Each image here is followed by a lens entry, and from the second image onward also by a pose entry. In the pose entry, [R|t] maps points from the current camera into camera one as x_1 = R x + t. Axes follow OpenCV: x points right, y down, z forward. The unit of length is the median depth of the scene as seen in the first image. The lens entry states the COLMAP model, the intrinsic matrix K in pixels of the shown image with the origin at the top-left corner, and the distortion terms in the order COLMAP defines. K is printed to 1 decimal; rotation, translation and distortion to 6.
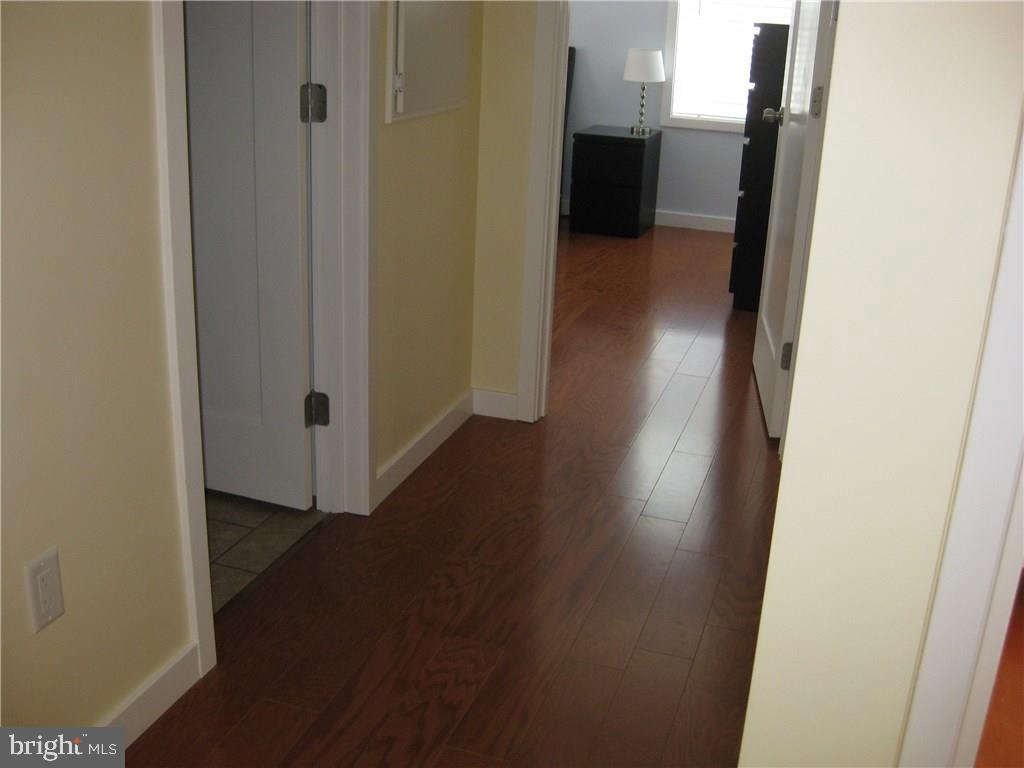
lens RADIAL K [[1132.0, 0, 512.0], [0, 1132.0, 384.0], [0, 0, 1]] dist [-0.230174, 0.006440]
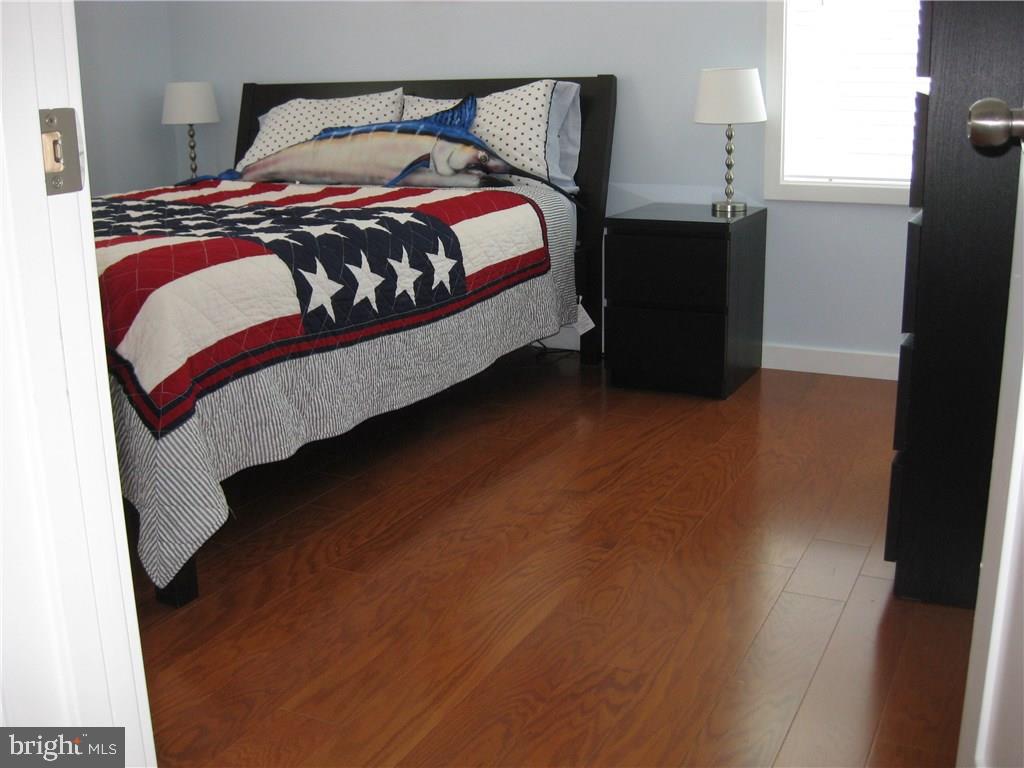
lens RADIAL K [[1132.0, 0, 512.0], [0, 1132.0, 384.0], [0, 0, 1]] dist [-0.230174, 0.006440]
pose [[0.989117, -0.016762, -0.146170, 0.087687], [0.004548, 0.996498, -0.083498, -0.089600], [0.147058, 0.081924, 0.985729, 0.422878]]
